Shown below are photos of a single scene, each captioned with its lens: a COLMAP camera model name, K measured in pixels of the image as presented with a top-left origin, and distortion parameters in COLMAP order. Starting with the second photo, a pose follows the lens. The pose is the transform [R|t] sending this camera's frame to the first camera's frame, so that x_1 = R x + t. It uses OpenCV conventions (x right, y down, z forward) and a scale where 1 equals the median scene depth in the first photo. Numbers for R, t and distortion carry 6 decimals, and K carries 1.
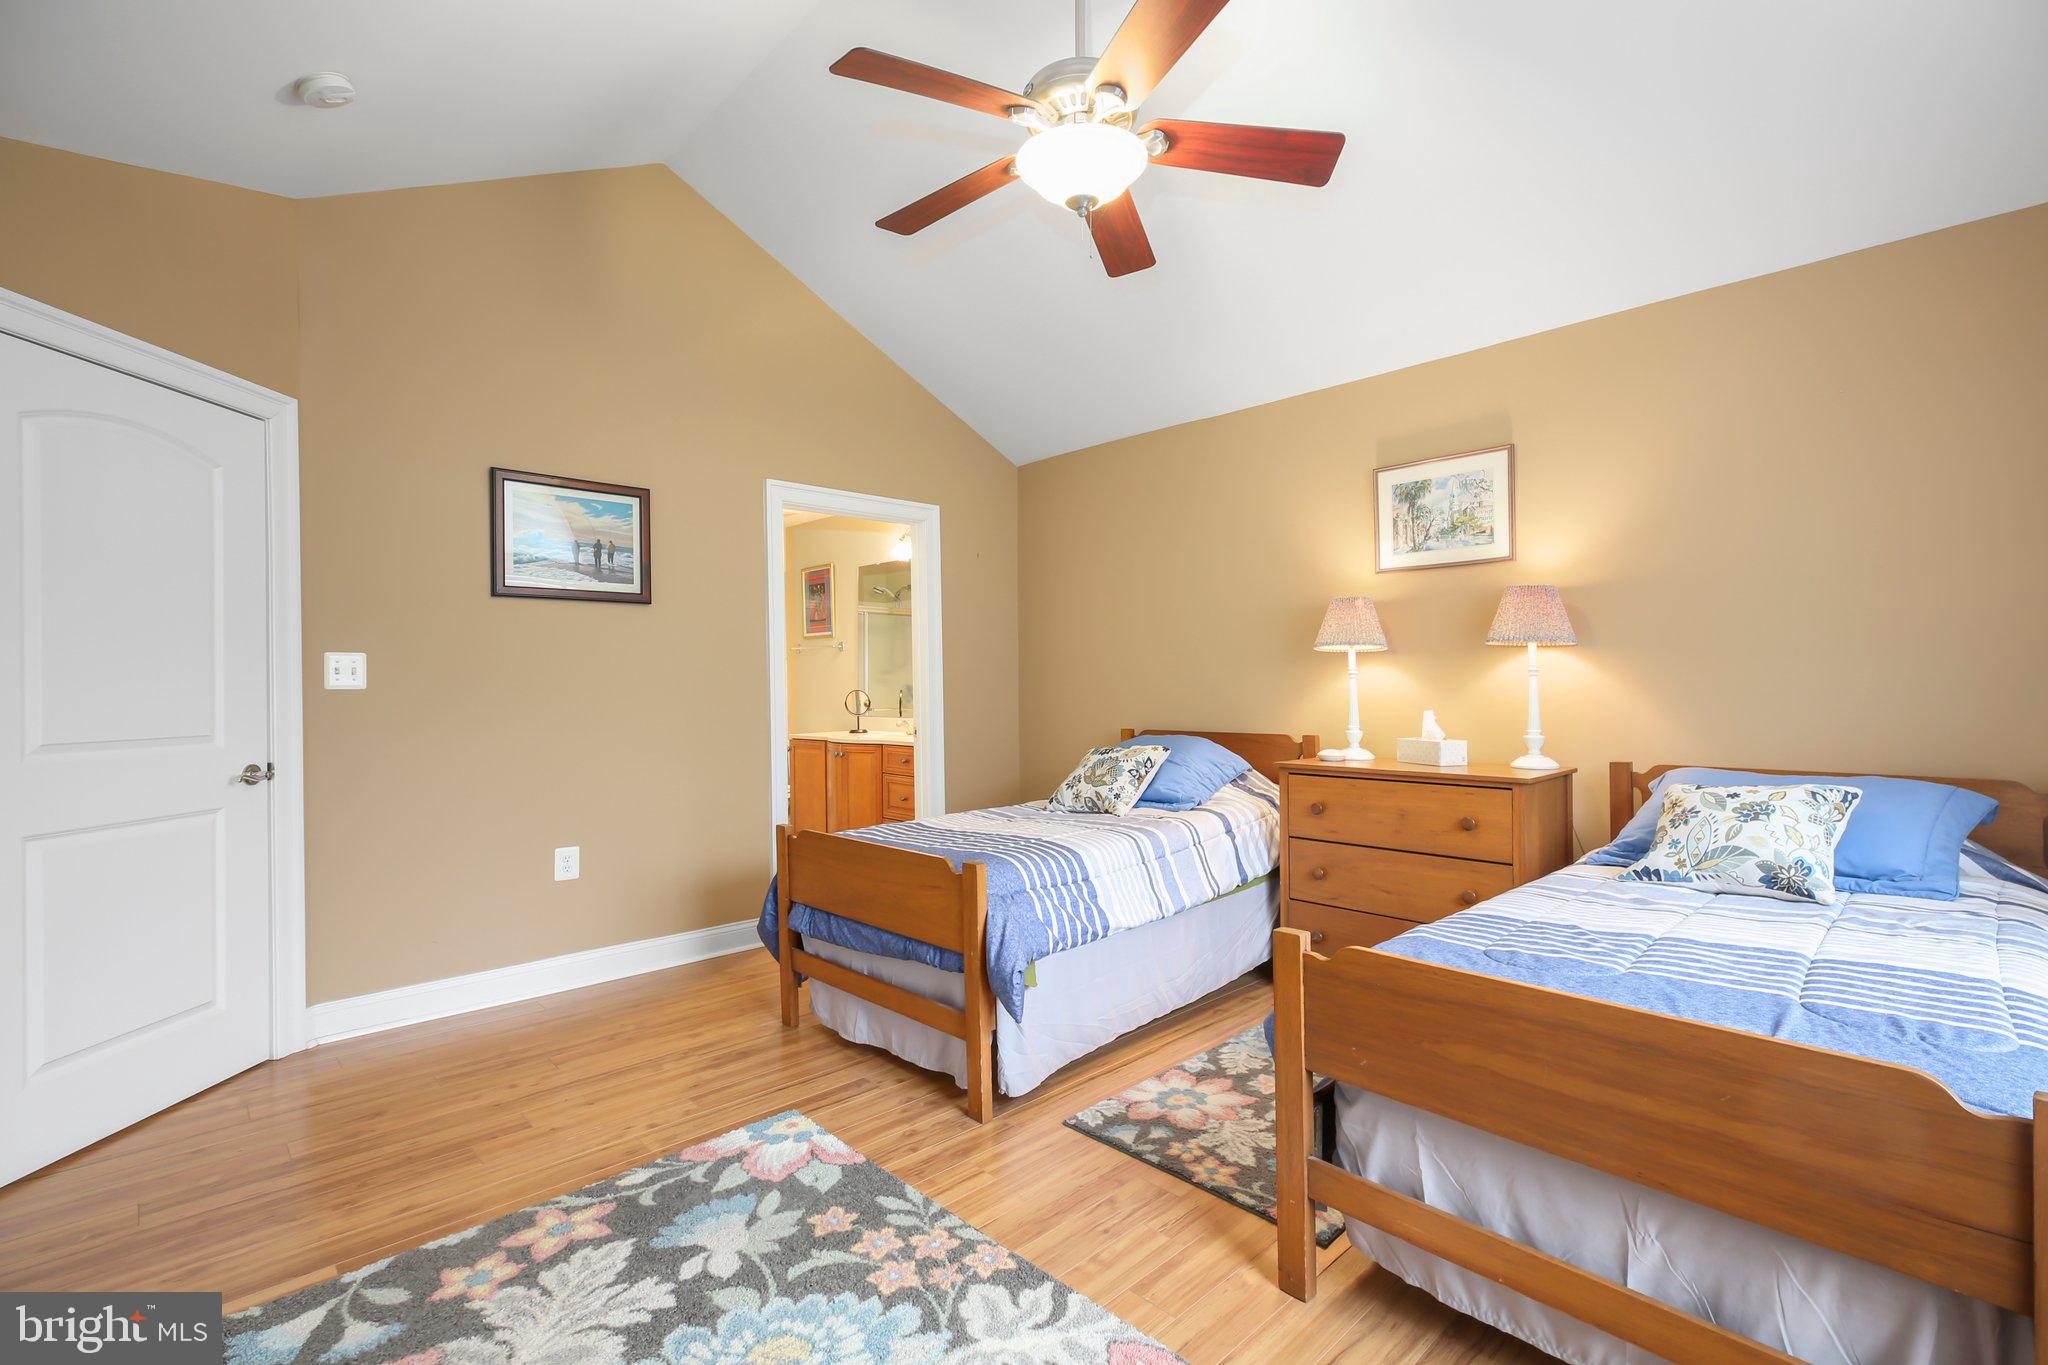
lens RADIAL K [[921.8, 0, 1035.2], [0, 921.8, 685.8], [0, 0, 1]] dist [0.009617, -0.000987]
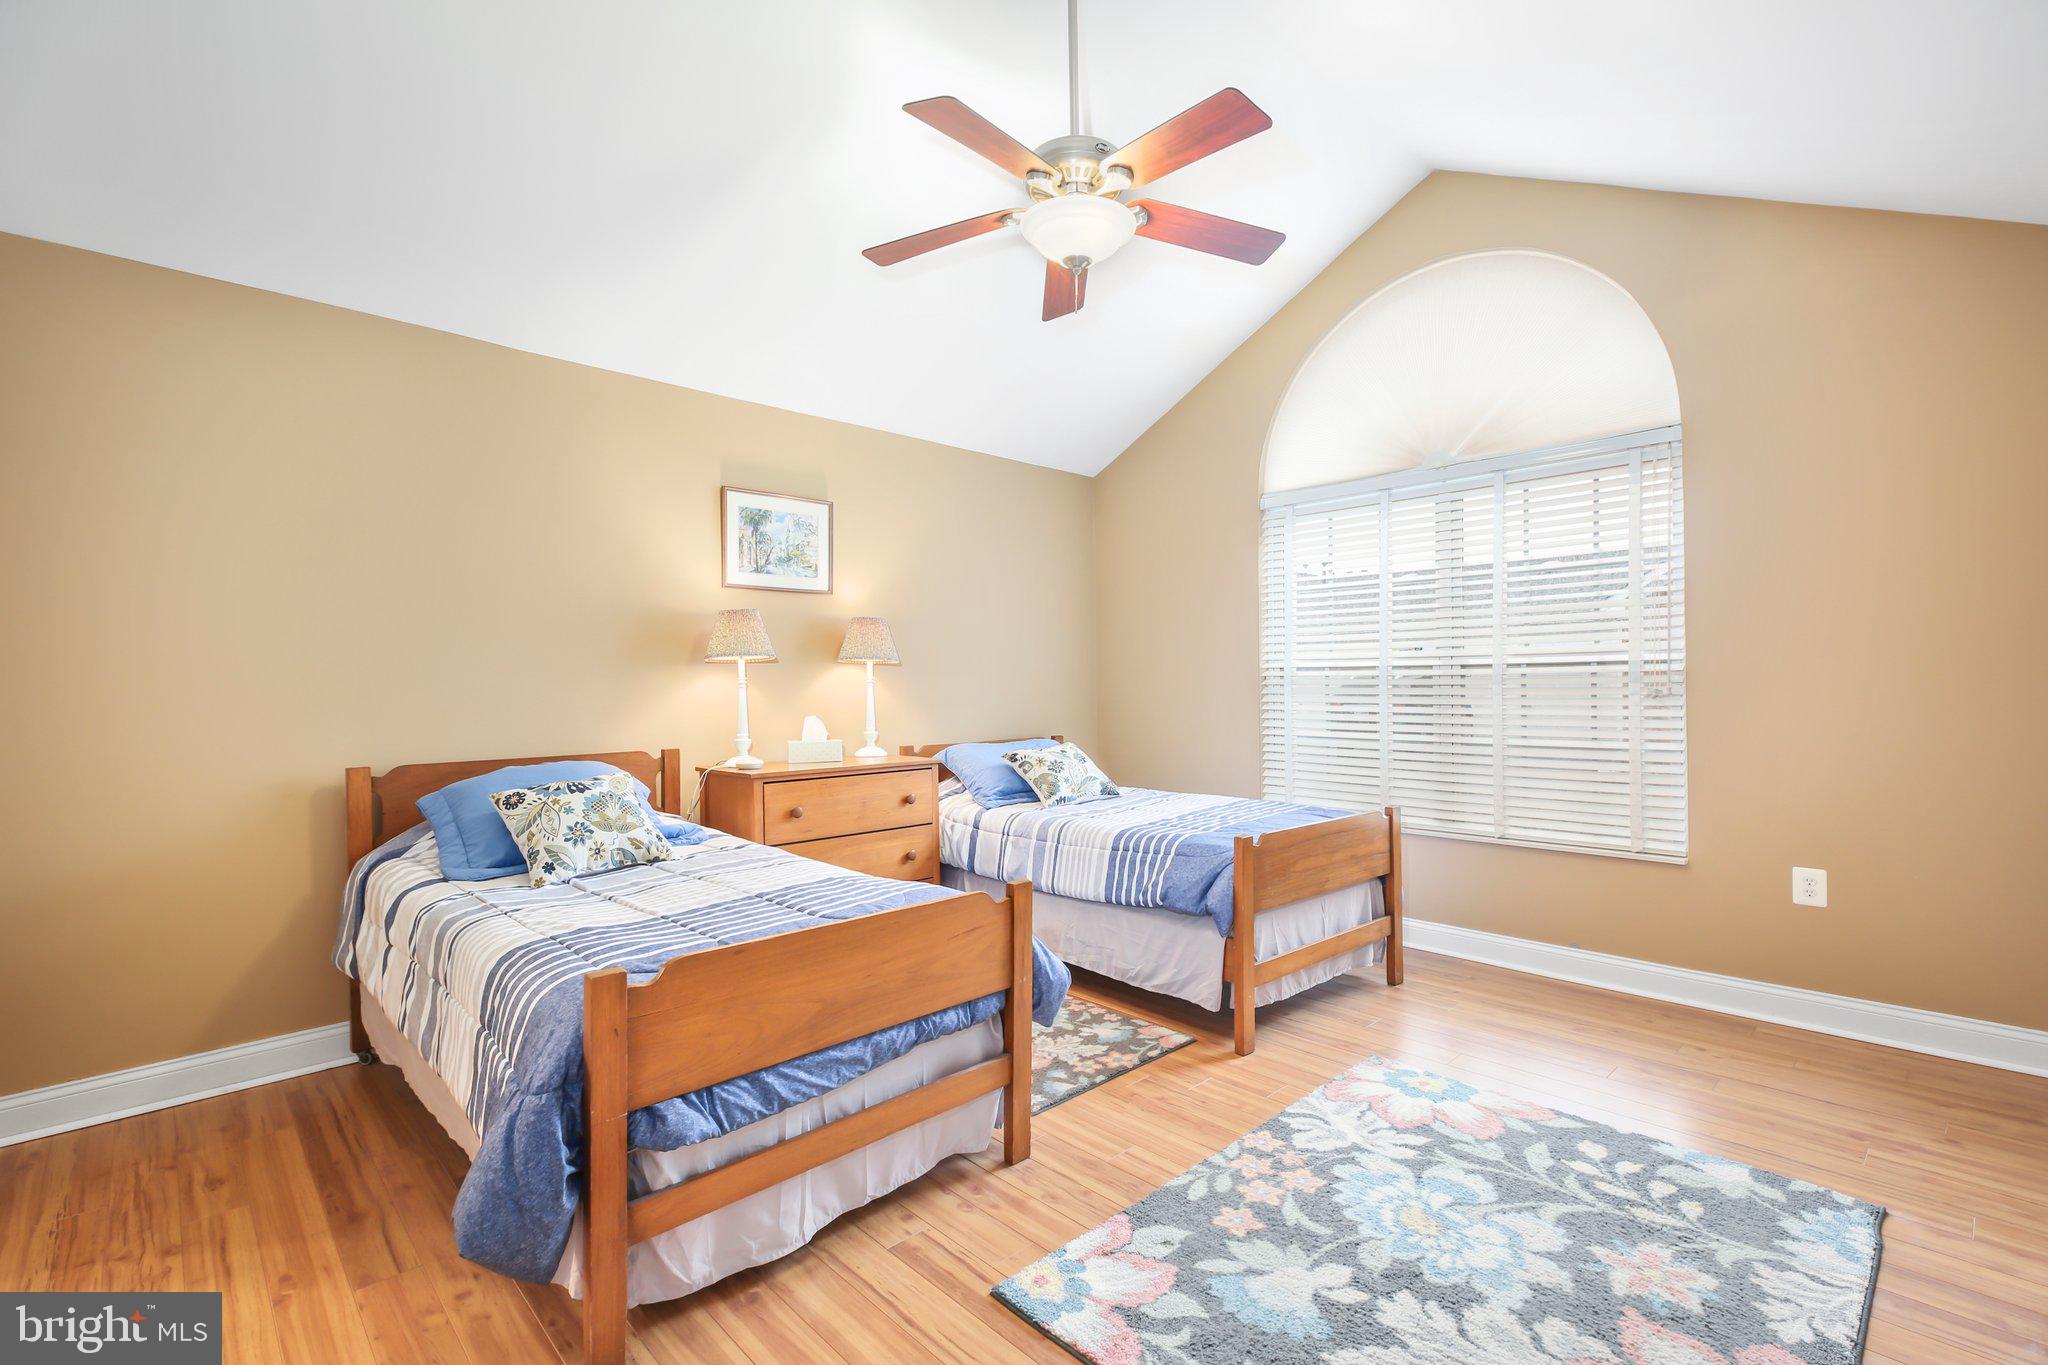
lens RADIAL K [[921.8, 0, 1035.2], [0, 921.8, 685.8], [0, 0, 1]] dist [0.009617, -0.000987]
pose [[0.002416, 0.009395, 0.999953, -1.102849], [0.013784, 0.999861, -0.009428, 0.005608], [-0.999902, 0.013806, 0.002286, 1.087459]]
